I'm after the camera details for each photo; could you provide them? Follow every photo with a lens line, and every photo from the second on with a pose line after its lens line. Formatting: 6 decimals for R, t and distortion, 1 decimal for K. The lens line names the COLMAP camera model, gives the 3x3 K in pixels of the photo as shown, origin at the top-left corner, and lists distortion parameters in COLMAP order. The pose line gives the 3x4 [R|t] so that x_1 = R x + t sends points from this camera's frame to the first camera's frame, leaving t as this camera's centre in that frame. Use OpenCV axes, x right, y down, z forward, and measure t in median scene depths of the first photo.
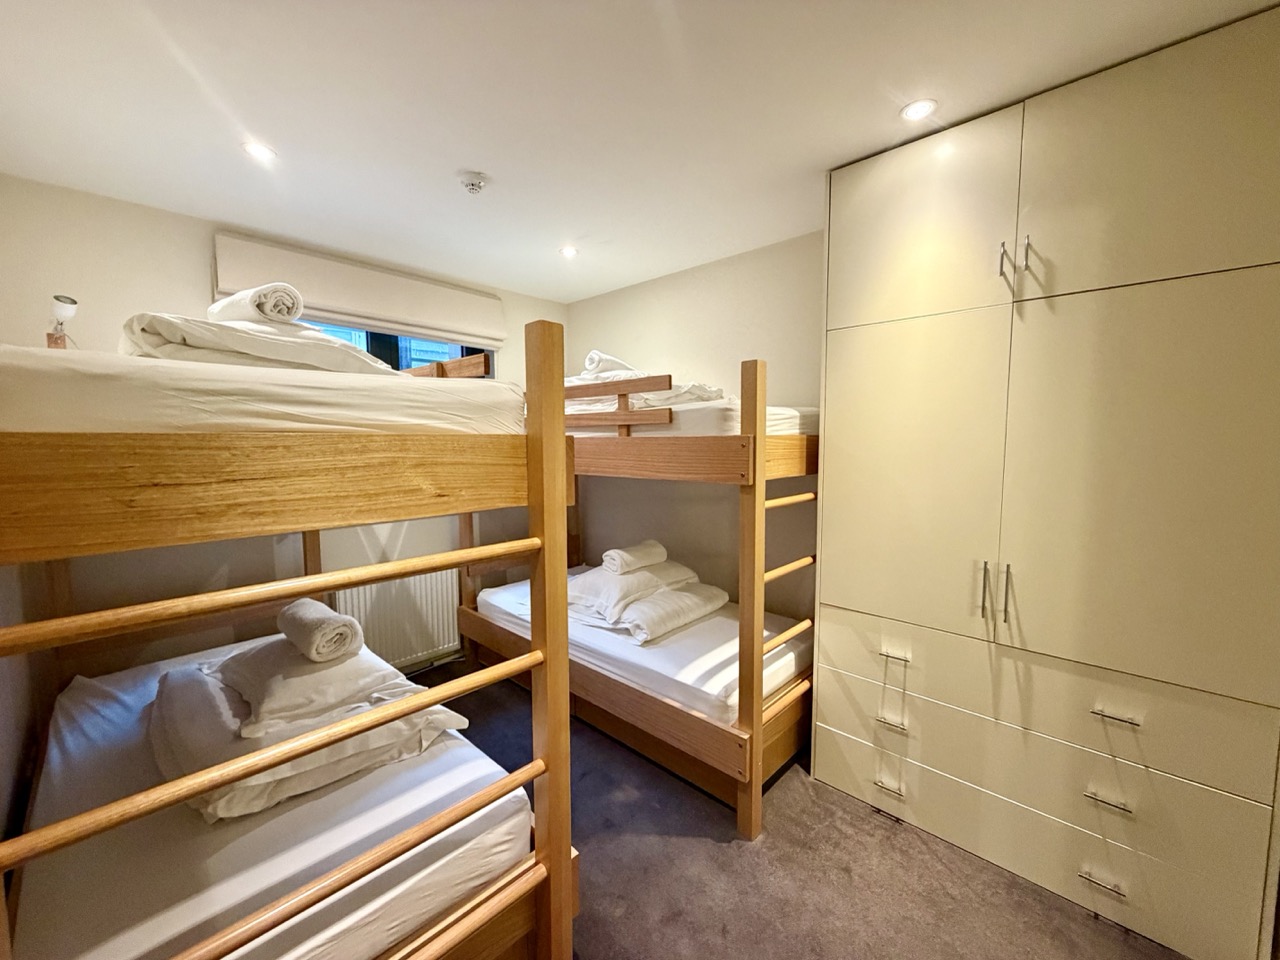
lens RADIAL K [[507.7, 0, 636.7], [0, 507.7, 478.7], [0, 0, 1]] dist [-0.002131, 0.000164]
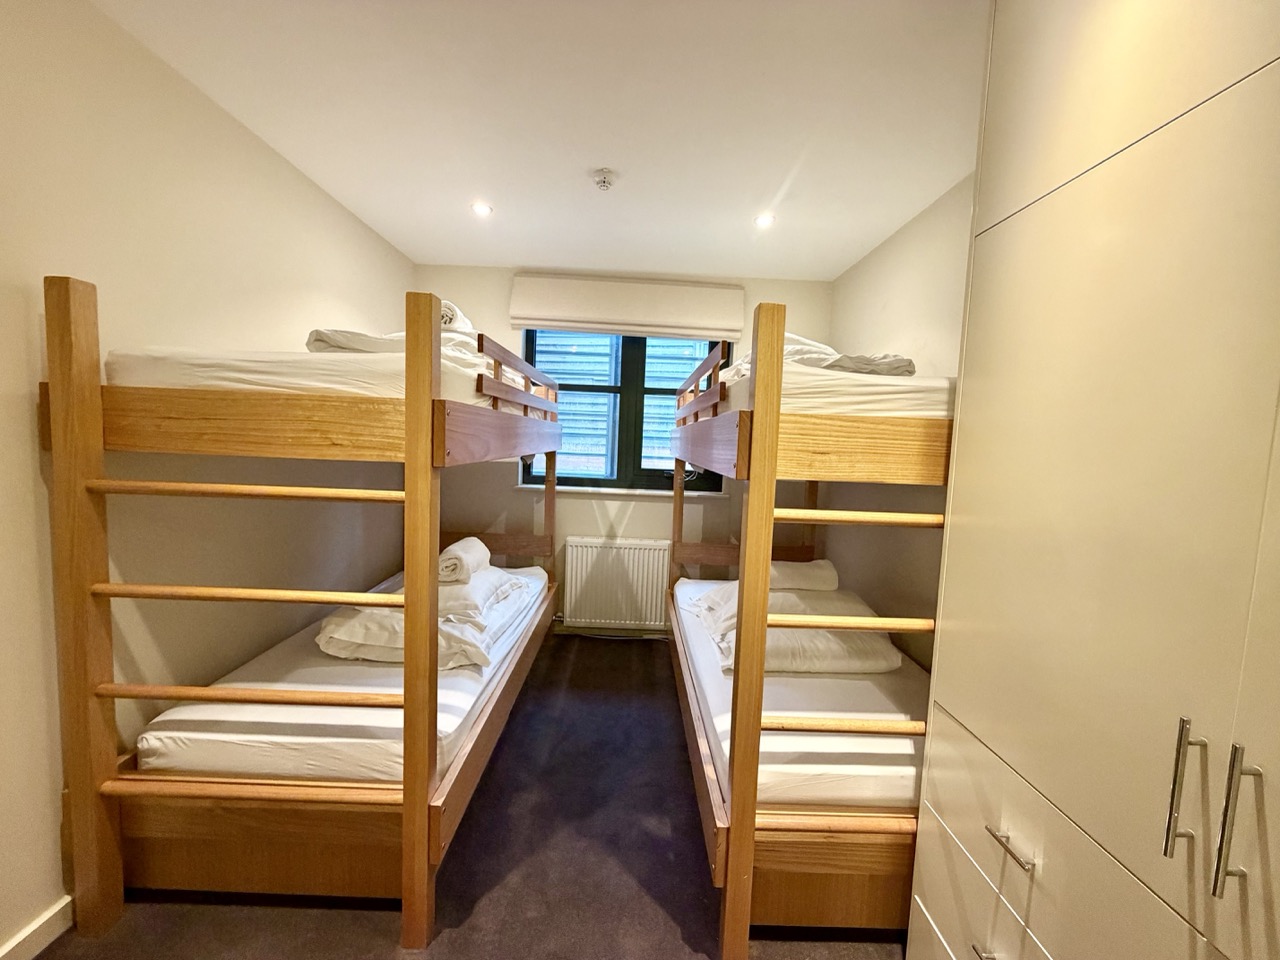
lens RADIAL K [[507.7, 0, 636.7], [0, 507.7, 478.7], [0, 0, 1]] dist [-0.002131, 0.000164]
pose [[0.699144, 0.088657, -0.709463, 0.514131], [-0.100284, 0.994633, 0.025467, 0.005660], [0.707913, 0.053342, 0.704282, 0.317875]]
